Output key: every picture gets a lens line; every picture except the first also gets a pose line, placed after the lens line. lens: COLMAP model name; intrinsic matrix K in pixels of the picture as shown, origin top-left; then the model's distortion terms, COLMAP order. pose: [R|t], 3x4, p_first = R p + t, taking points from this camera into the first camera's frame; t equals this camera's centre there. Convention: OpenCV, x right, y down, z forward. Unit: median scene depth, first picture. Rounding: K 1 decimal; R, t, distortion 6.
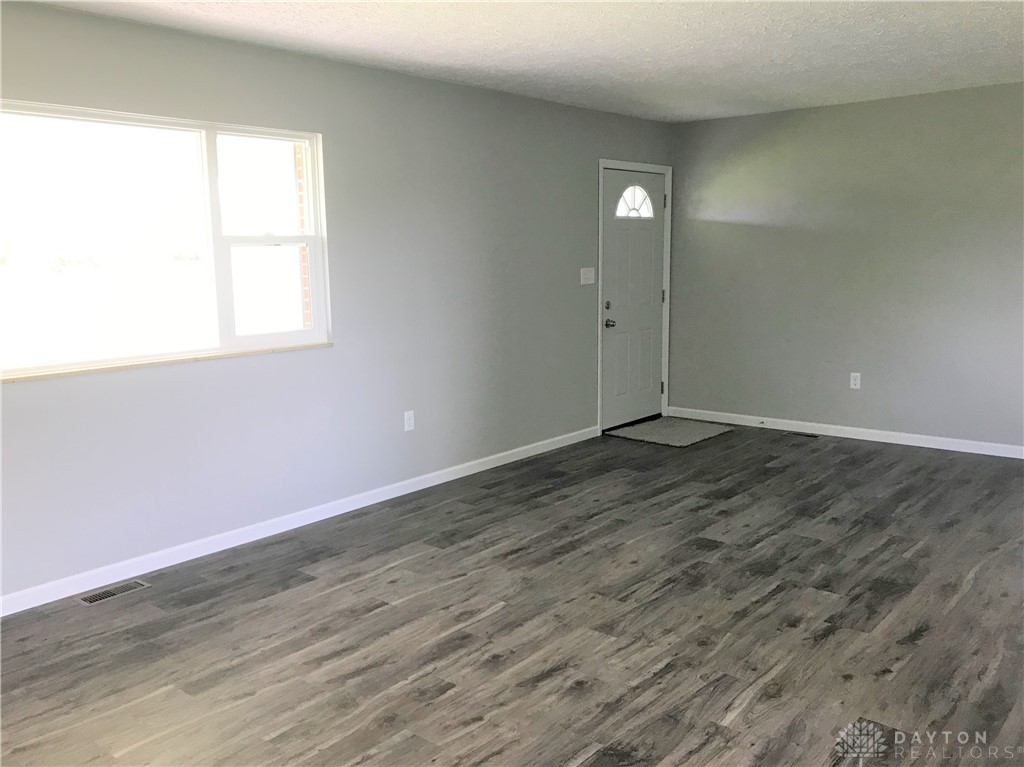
lens RADIAL K [[829.3, 0, 506.4], [0, 829.3, 381.3], [0, 0, 1]] dist [0.055521, -0.071642]
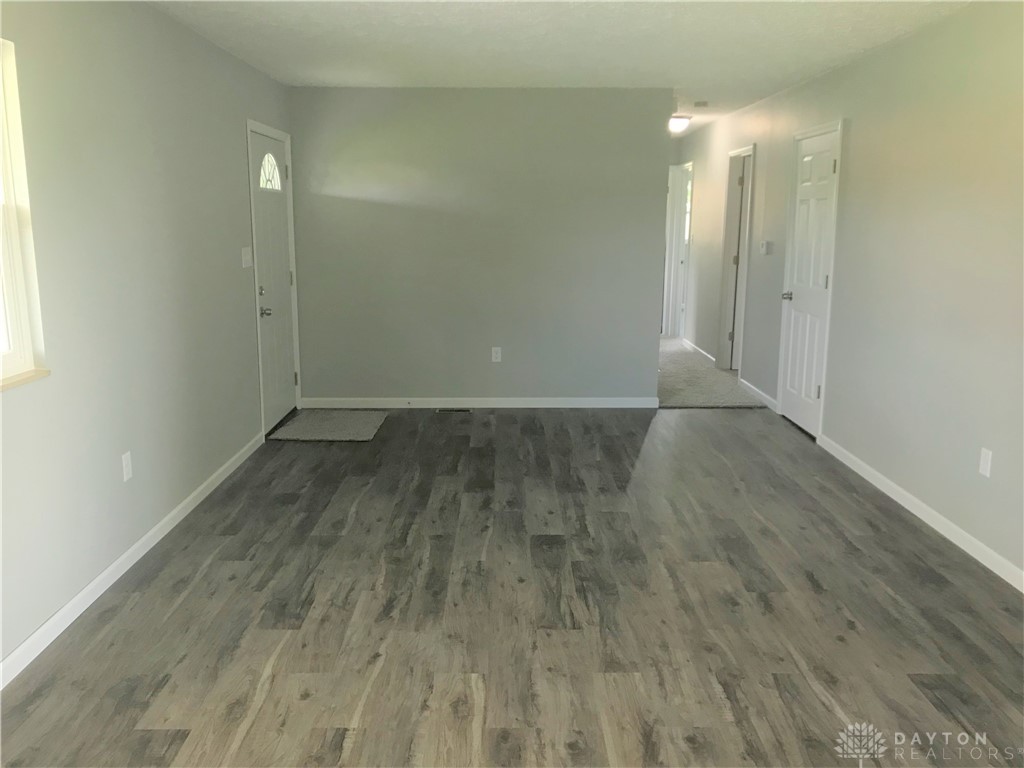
lens RADIAL K [[824.0, 0, 493.4], [0, 824.0, 366.4], [0, 0, 1]] dist [0.062322, -0.068945]
pose [[0.781723, -0.098401, 0.615813, -0.390846], [0.088342, 0.994988, 0.046846, -0.056363], [-0.617336, 0.017781, 0.786498, 0.305069]]
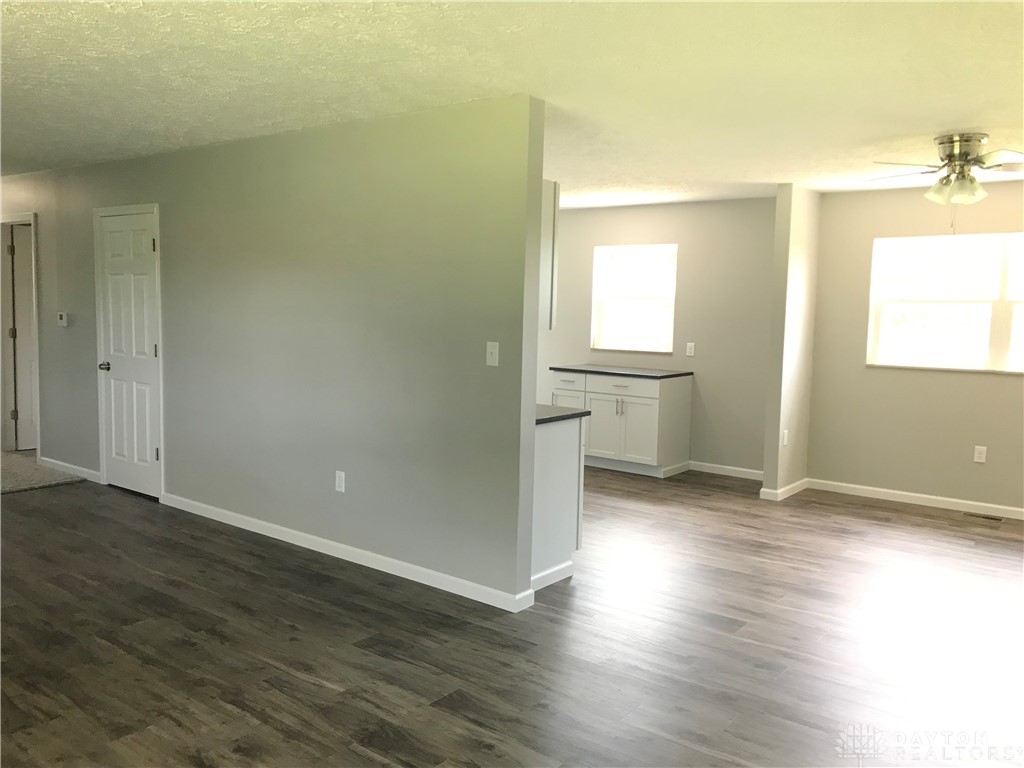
lens RADIAL K [[829.3, 0, 506.4], [0, 829.3, 381.8], [0, 0, 1]] dist [0.055521, -0.071642]
pose [[-0.010571, -0.080115, 0.996730, -0.584357], [0.130853, 0.988103, 0.080810, -0.066154], [-0.991345, 0.131279, 0.000038, 0.441270]]
